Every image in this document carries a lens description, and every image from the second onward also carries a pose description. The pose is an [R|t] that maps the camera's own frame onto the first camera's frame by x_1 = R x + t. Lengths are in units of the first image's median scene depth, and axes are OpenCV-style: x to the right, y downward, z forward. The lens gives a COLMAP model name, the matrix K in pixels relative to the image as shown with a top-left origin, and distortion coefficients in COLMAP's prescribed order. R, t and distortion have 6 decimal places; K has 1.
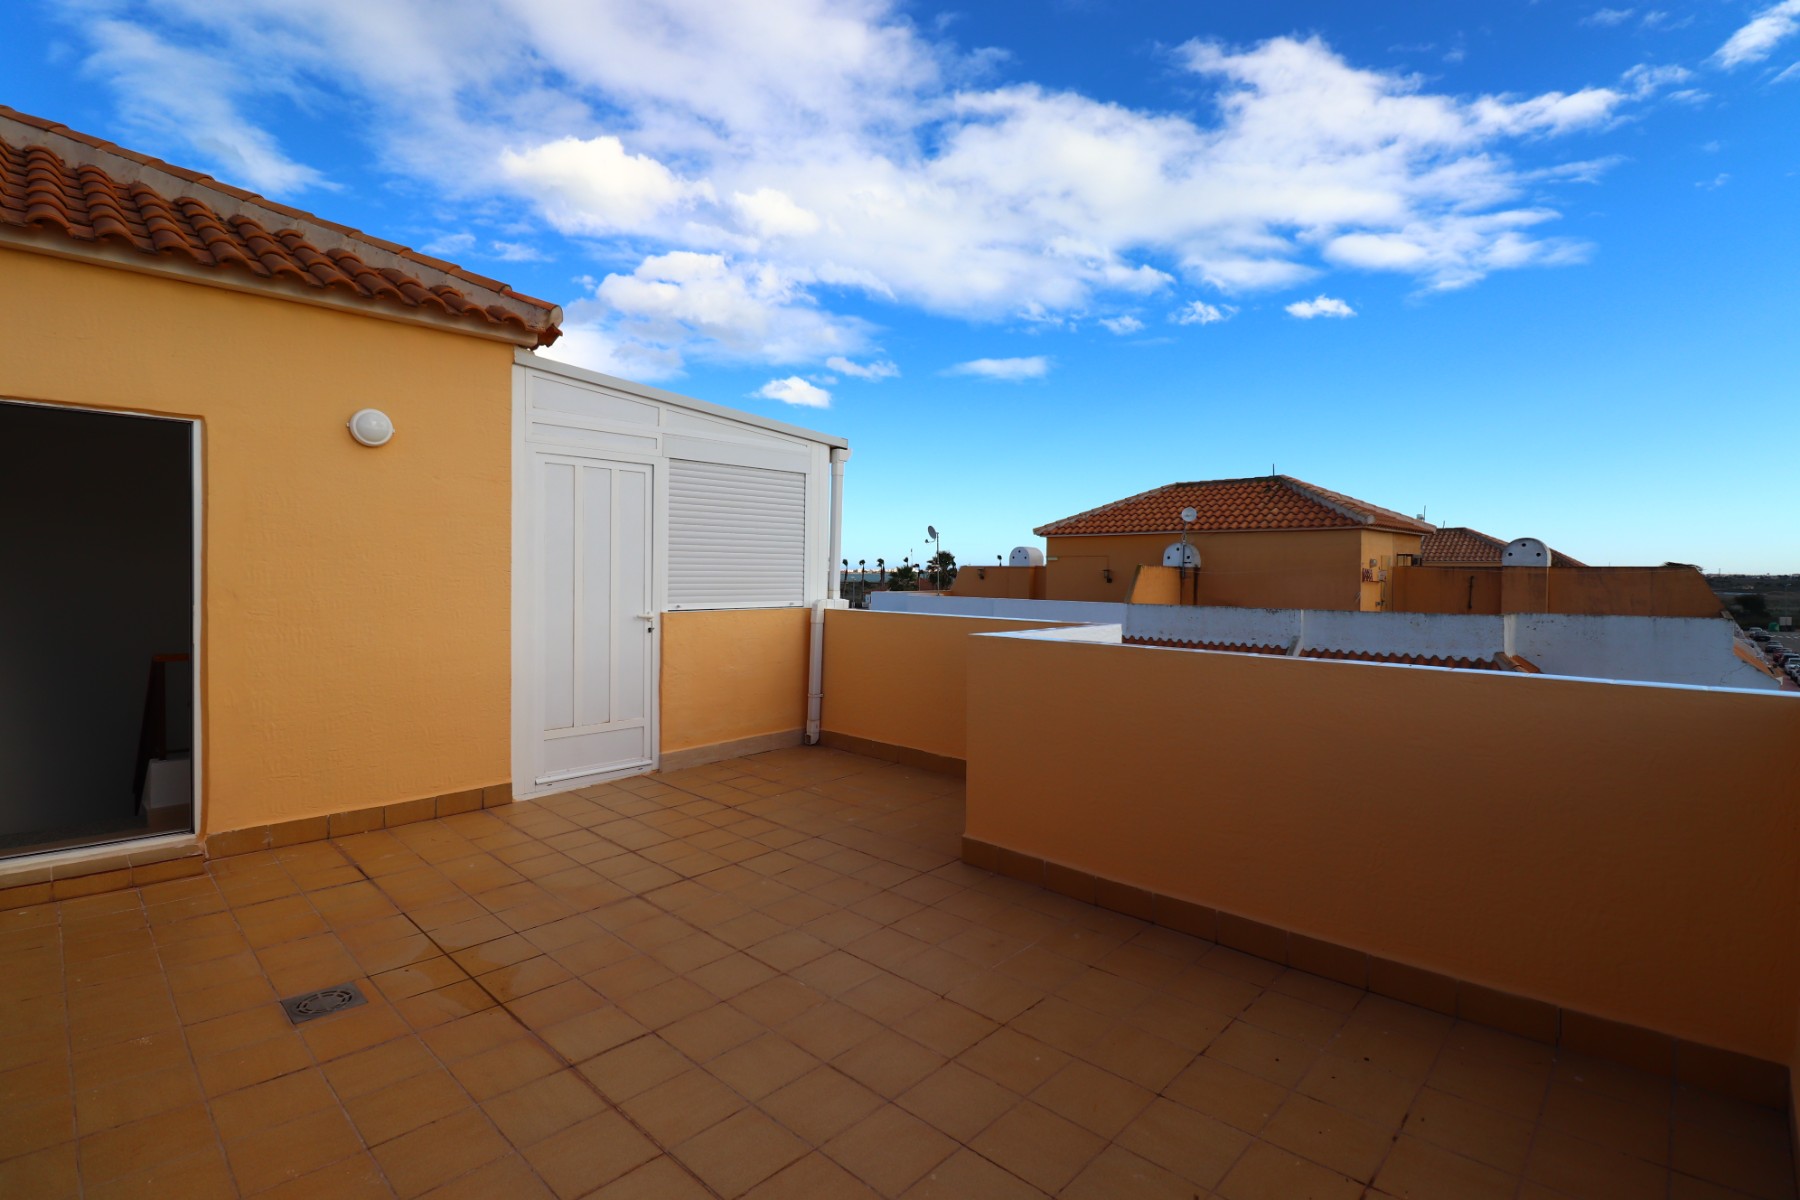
lens RADIAL K [[832.0, 0, 900.0], [0, 832.0, 584.3], [0, 0, 1]] dist [-0.003489, -0.009630]
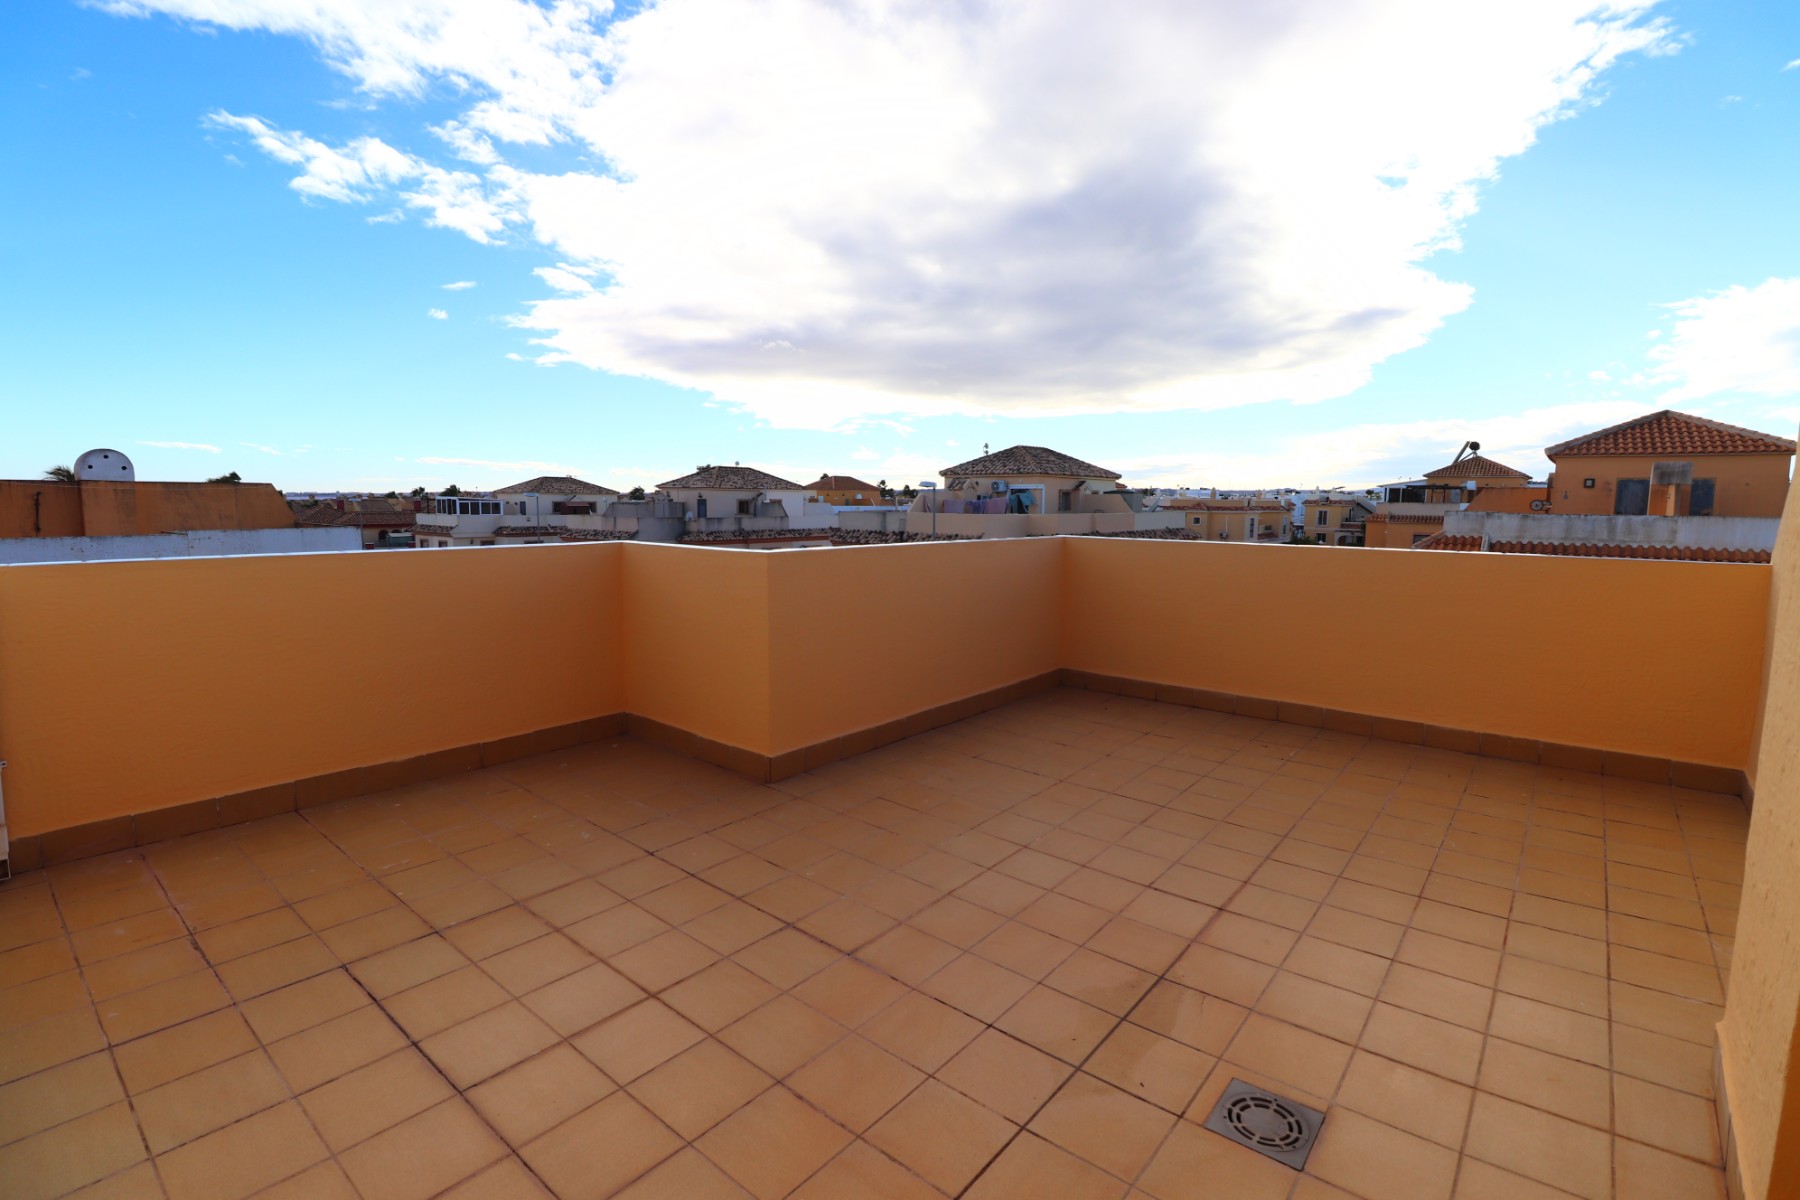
lens RADIAL K [[832.0, 0, 900.0], [0, 832.0, 584.3], [0, 0, 1]] dist [-0.003489, -0.009630]
pose [[-0.069191, -0.108801, 0.991653, -0.841628], [0.007490, 0.993950, 0.109575, -0.006679], [-0.997575, 0.015010, -0.067958, 0.865167]]
